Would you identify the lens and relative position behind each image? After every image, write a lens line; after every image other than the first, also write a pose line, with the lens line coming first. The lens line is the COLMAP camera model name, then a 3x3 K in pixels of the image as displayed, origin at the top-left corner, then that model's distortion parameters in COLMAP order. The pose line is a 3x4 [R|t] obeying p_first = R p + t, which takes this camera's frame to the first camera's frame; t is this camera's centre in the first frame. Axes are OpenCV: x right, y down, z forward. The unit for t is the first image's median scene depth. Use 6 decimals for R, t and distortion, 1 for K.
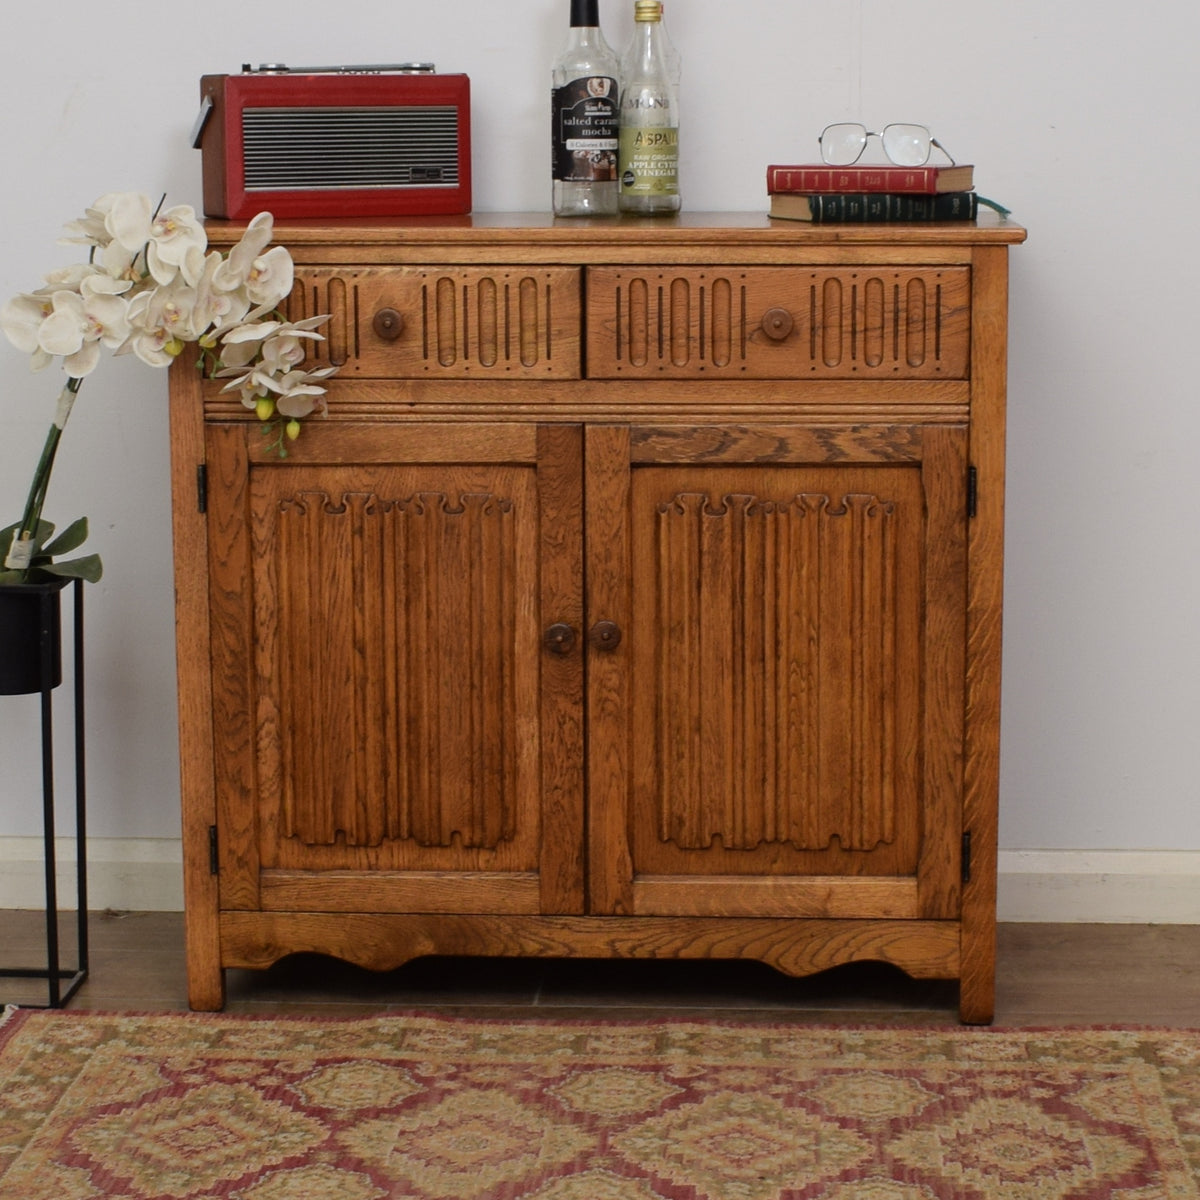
lens RADIAL K [[2944.4, 0, 676.6], [0, 2944.4, 597.6], [0, 0, 1]] dist [-0.047766, -0.359974]
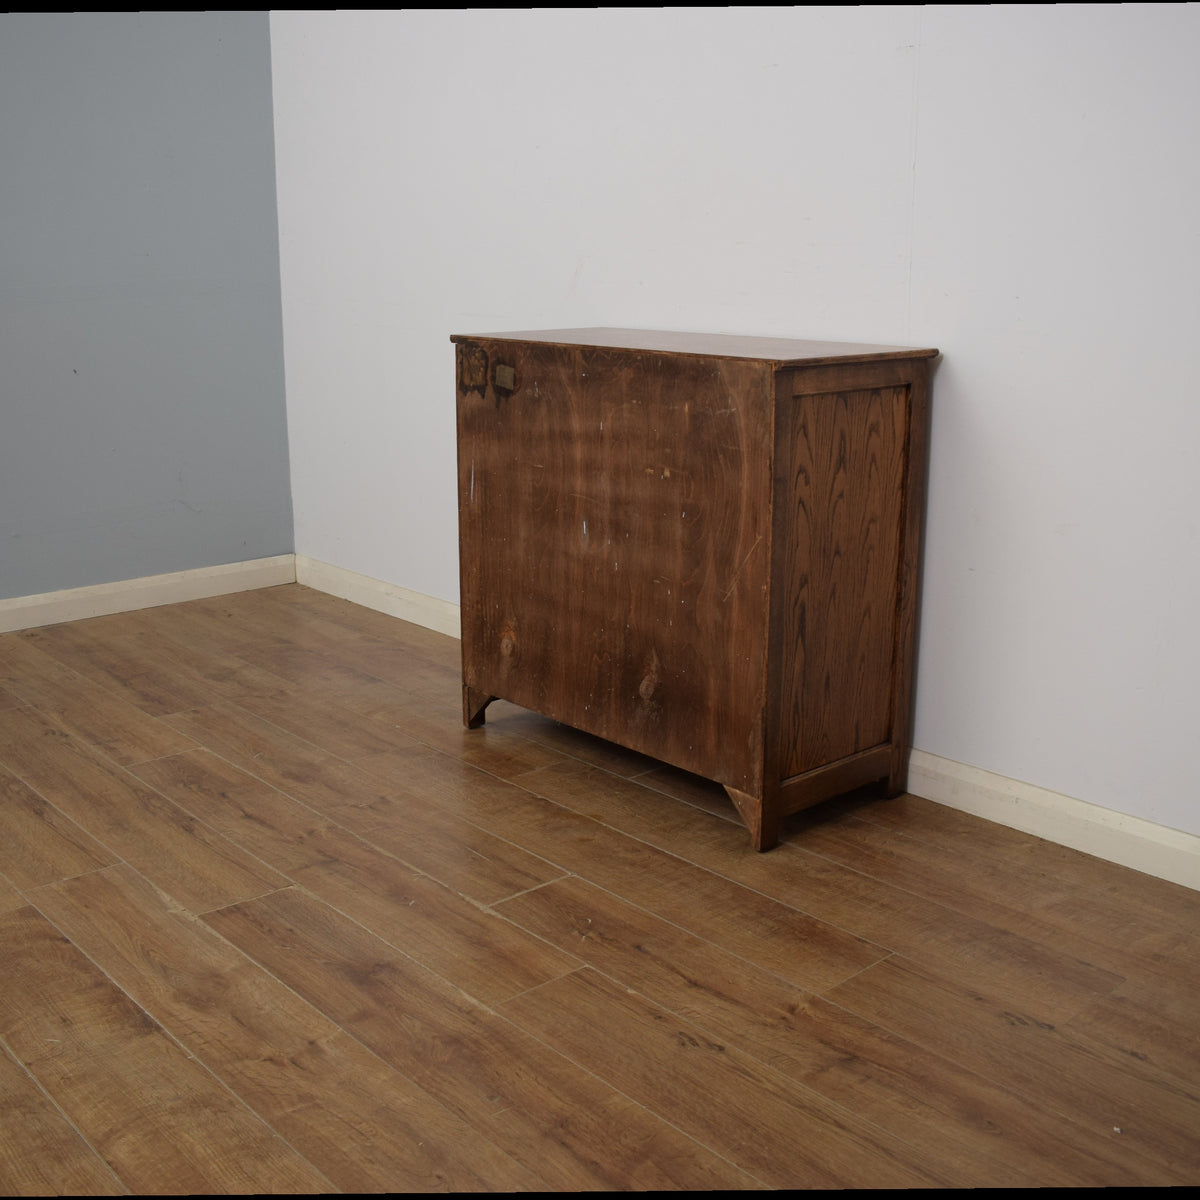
lens RADIAL K [[1378.9, 0, 624.5], [0, 1378.9, 599.4], [0, 0, 1]] dist [-0.099776, -0.014452]
pose [[0.712250, 0.176611, -0.679344, 0.532008], [-0.127622, 0.984281, 0.122083, -0.076179], [0.690227, -0.000254, 0.723593, 0.410620]]
